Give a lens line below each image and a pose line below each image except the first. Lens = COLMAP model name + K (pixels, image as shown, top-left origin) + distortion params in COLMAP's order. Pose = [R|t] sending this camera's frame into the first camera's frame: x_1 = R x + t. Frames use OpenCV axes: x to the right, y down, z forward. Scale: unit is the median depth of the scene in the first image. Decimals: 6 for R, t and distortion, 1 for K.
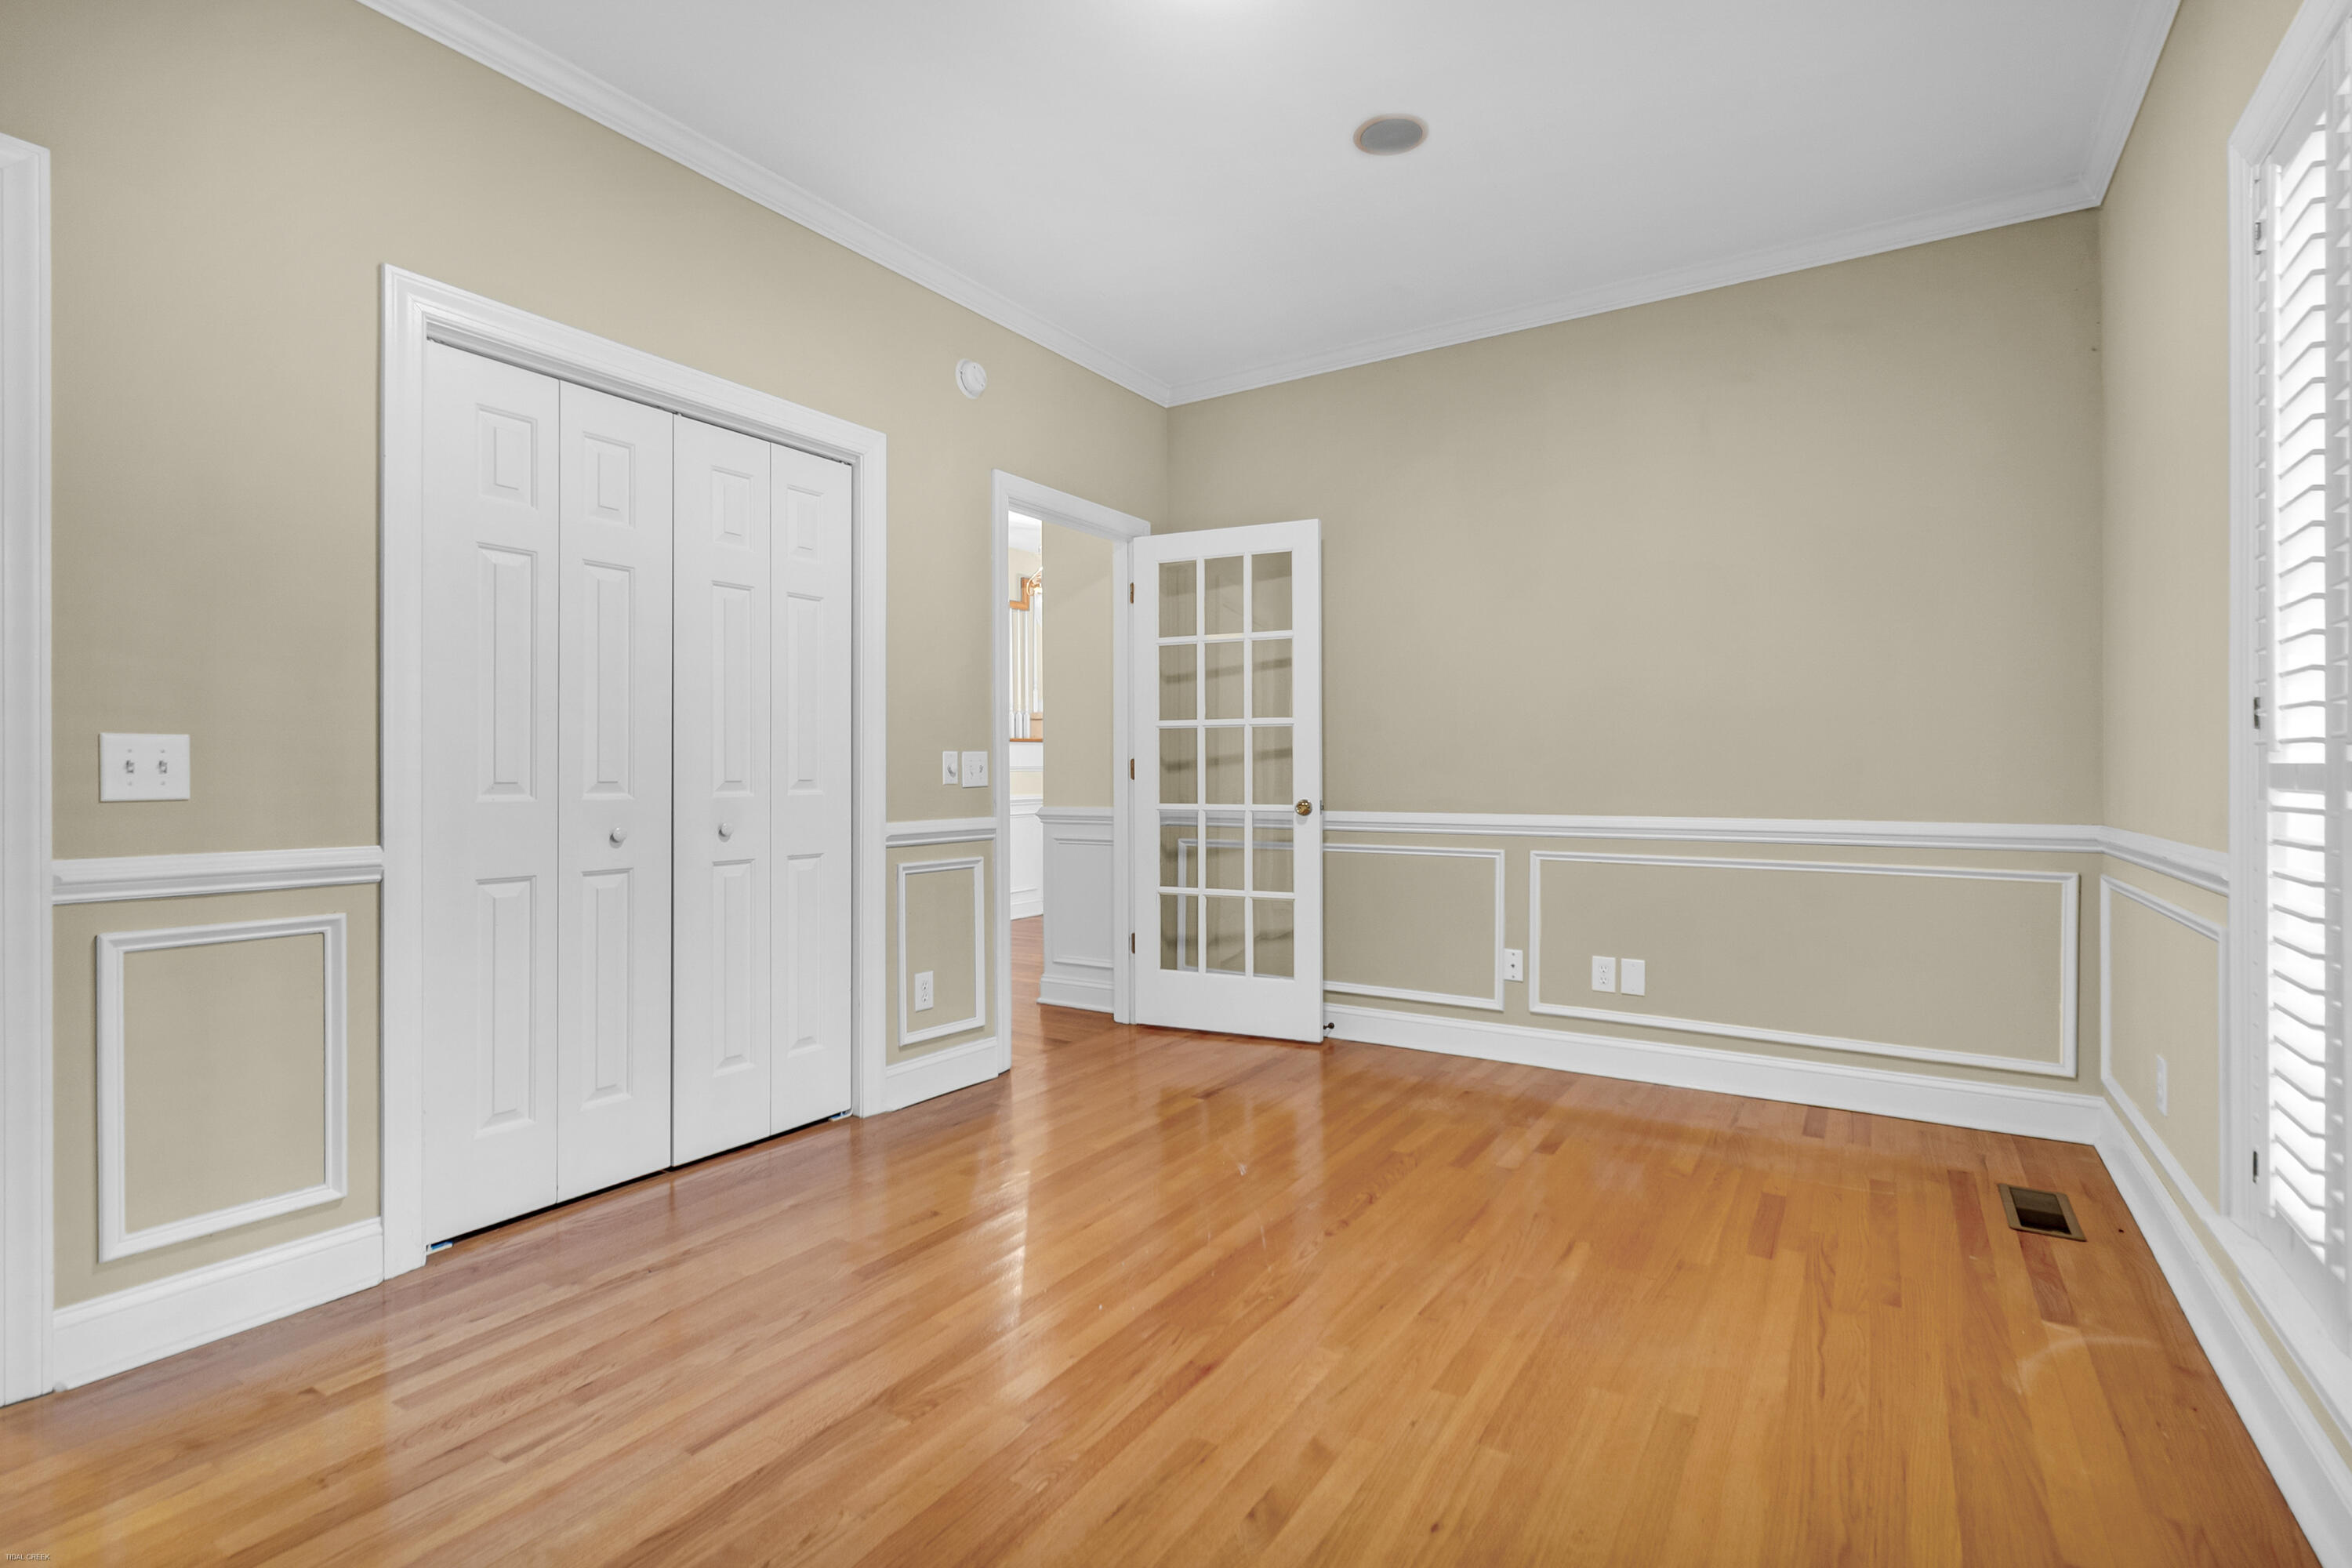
lens RADIAL K [[1109.2, 0, 1172.2], [0, 1109.2, 783.3], [0, 0, 1]] dist [-0.002411, 0.001034]
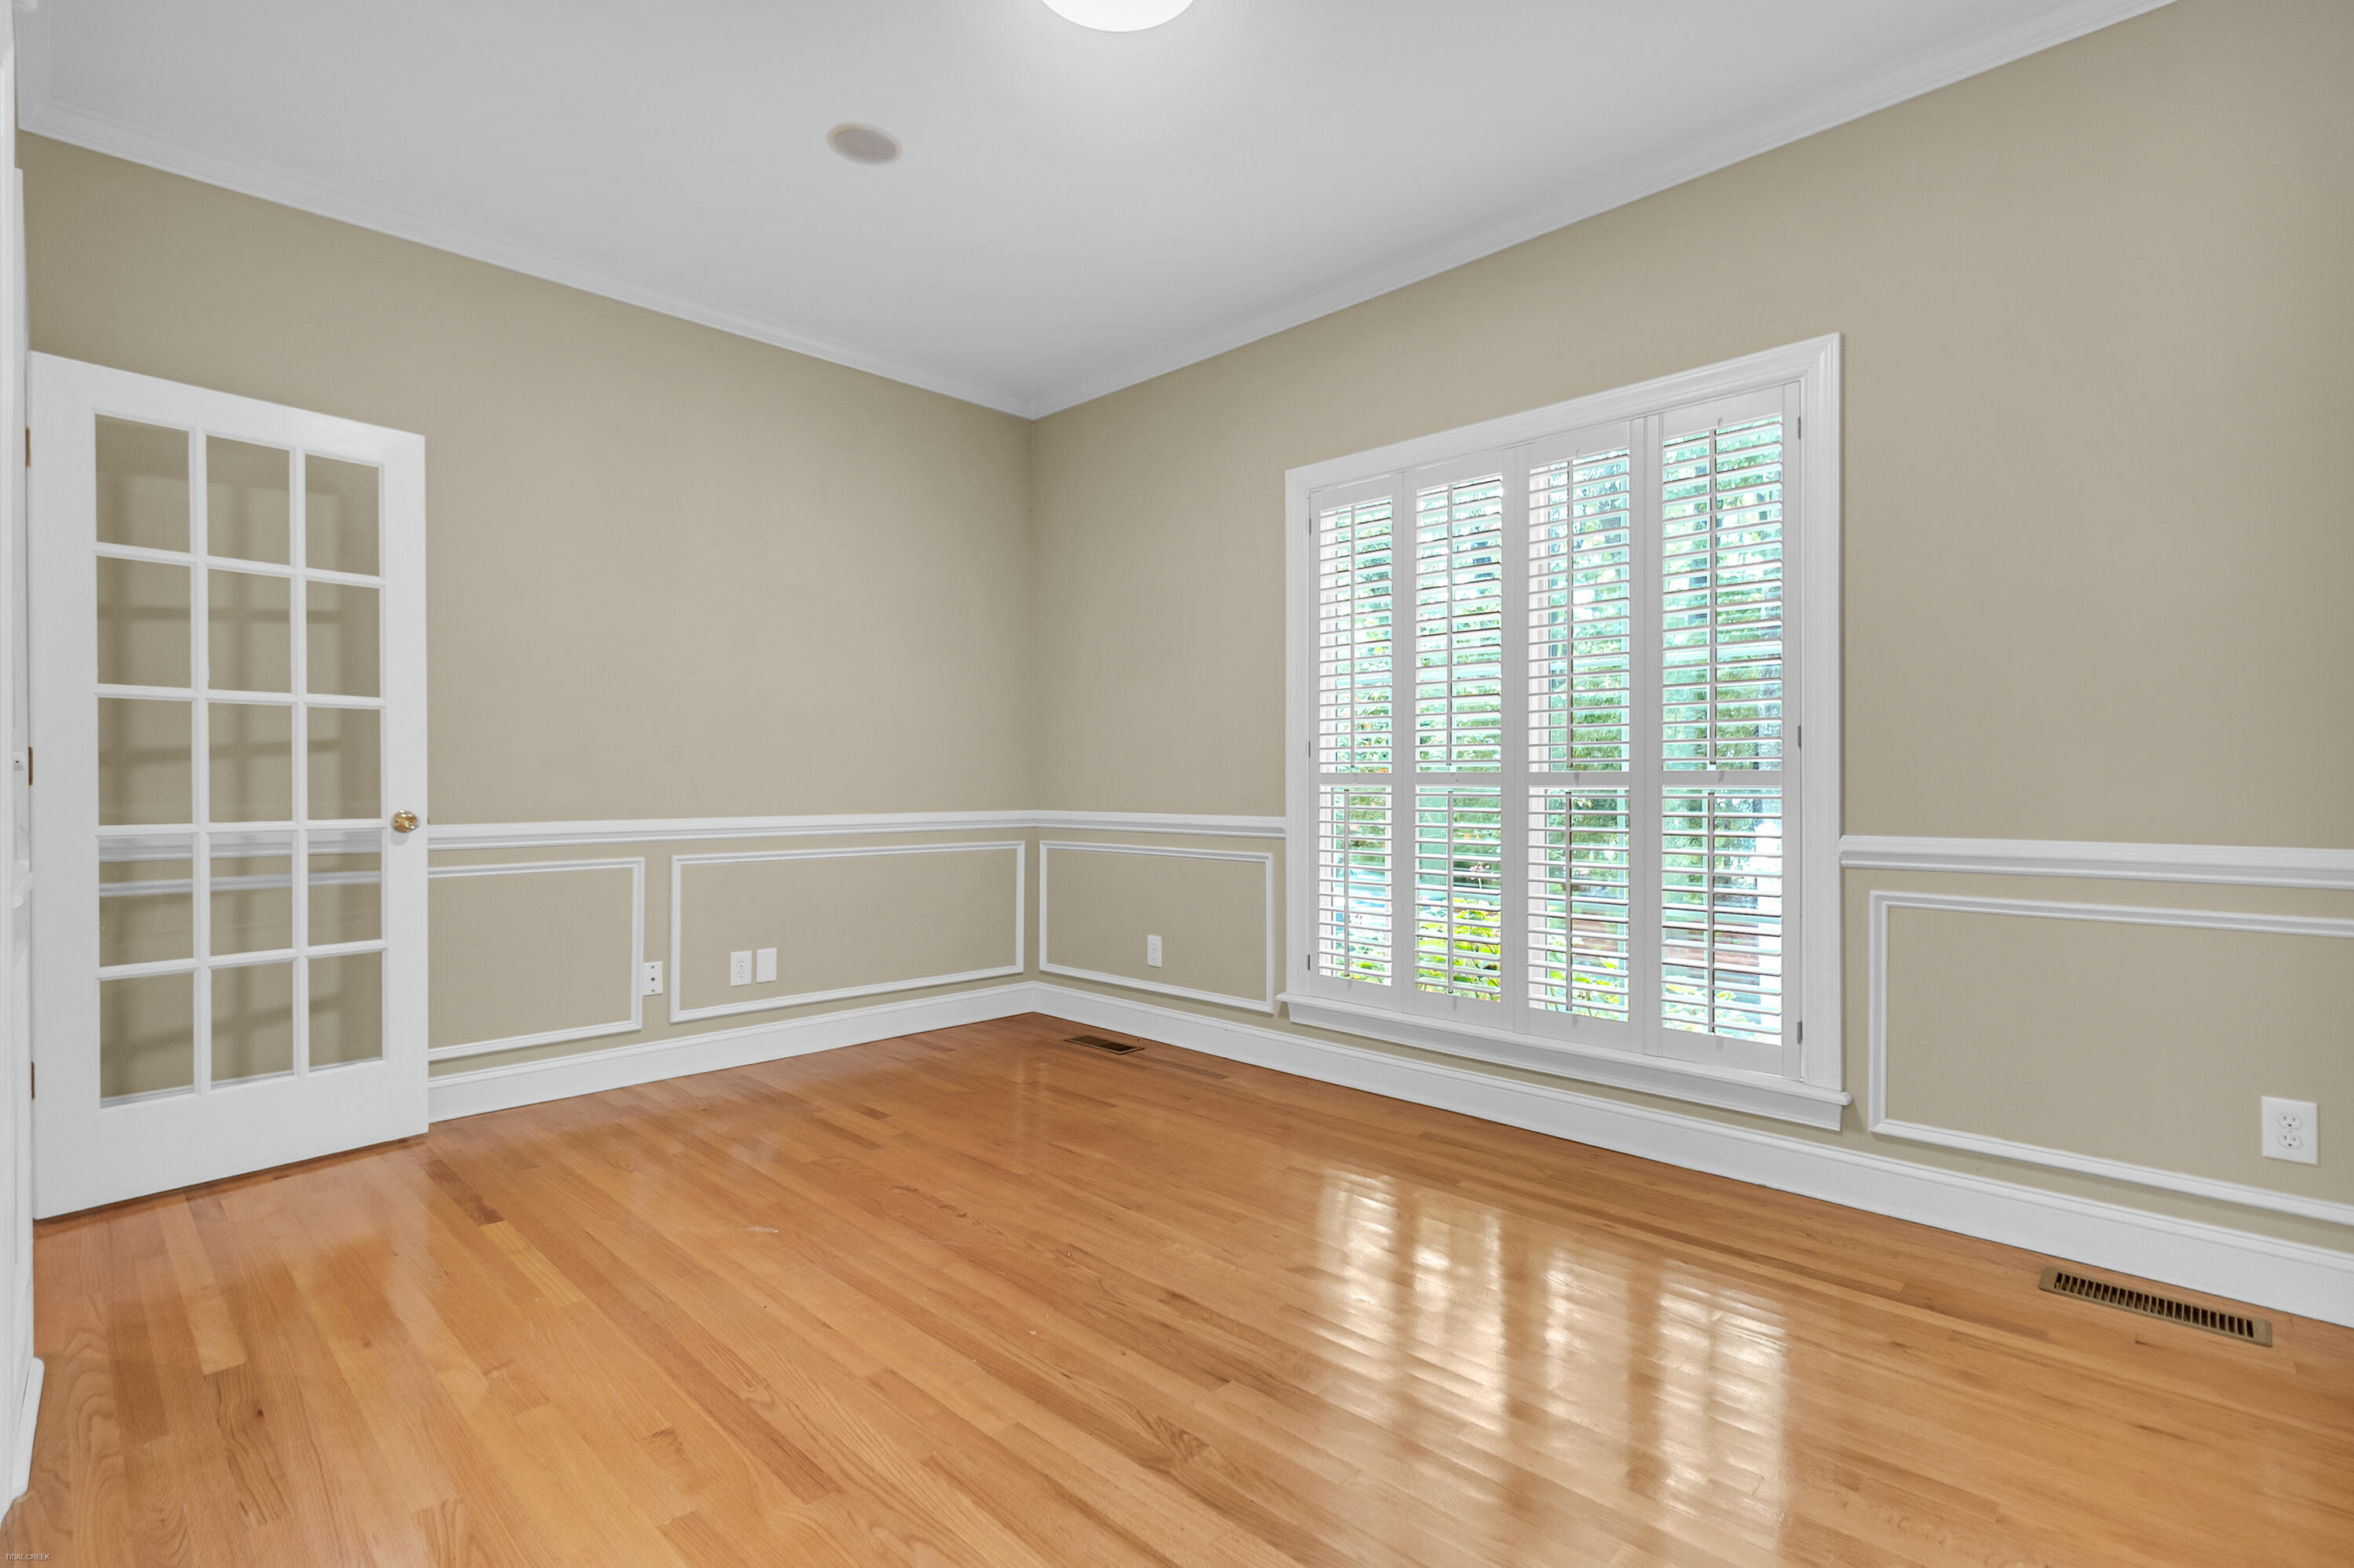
lens RADIAL K [[1094.8, 0, 1177.0], [0, 1094.8, 784.0], [0, 0, 1]] dist [-0.001383, -0.000121]
pose [[0.209116, -0.001947, 0.977889, -0.516833], [0.006758, 0.999977, 0.000546, 0.000018], [-0.977868, 0.006494, 0.209124, 0.365733]]
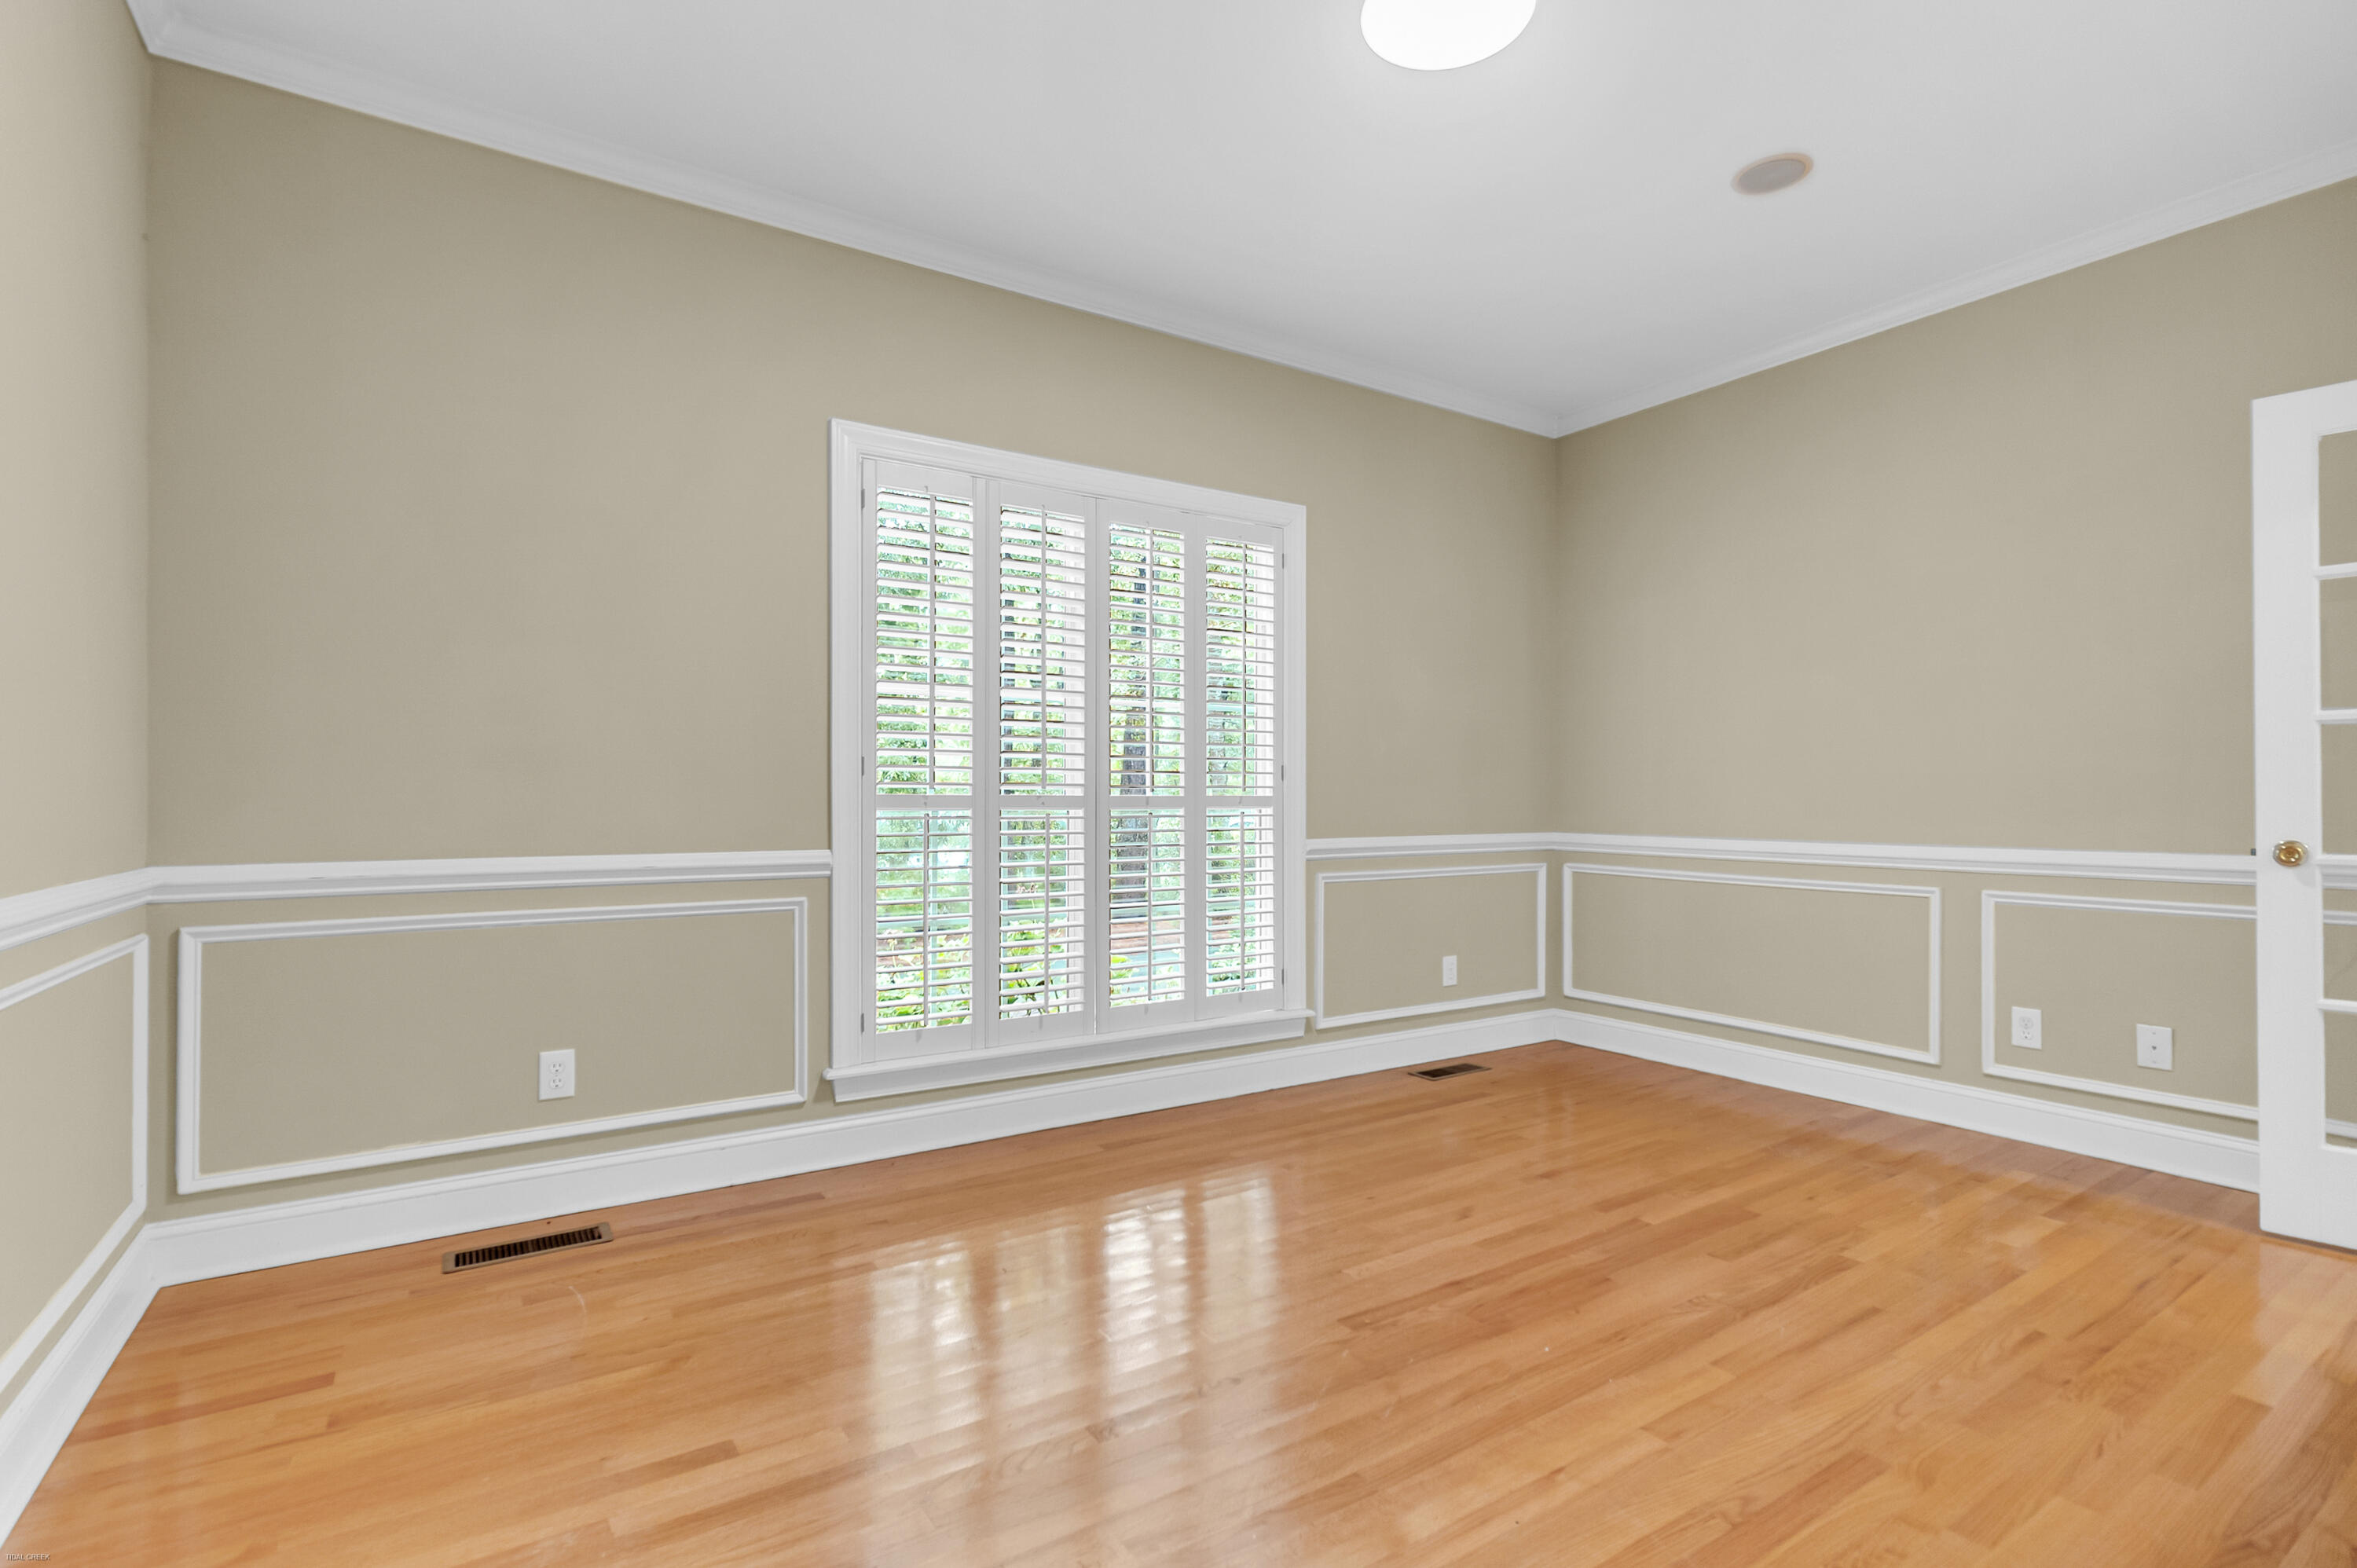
lens RADIAL K [[1097.7, 0, 1147.4], [0, 1097.7, 813.5], [0, 0, 1]] dist [-0.008381, 0.000279]
pose [[-0.902484, -0.003605, 0.430709, -0.084314], [0.004443, 0.999834, 0.017677, -0.008479], [-0.430701, 0.017867, -0.902318, 1.083786]]
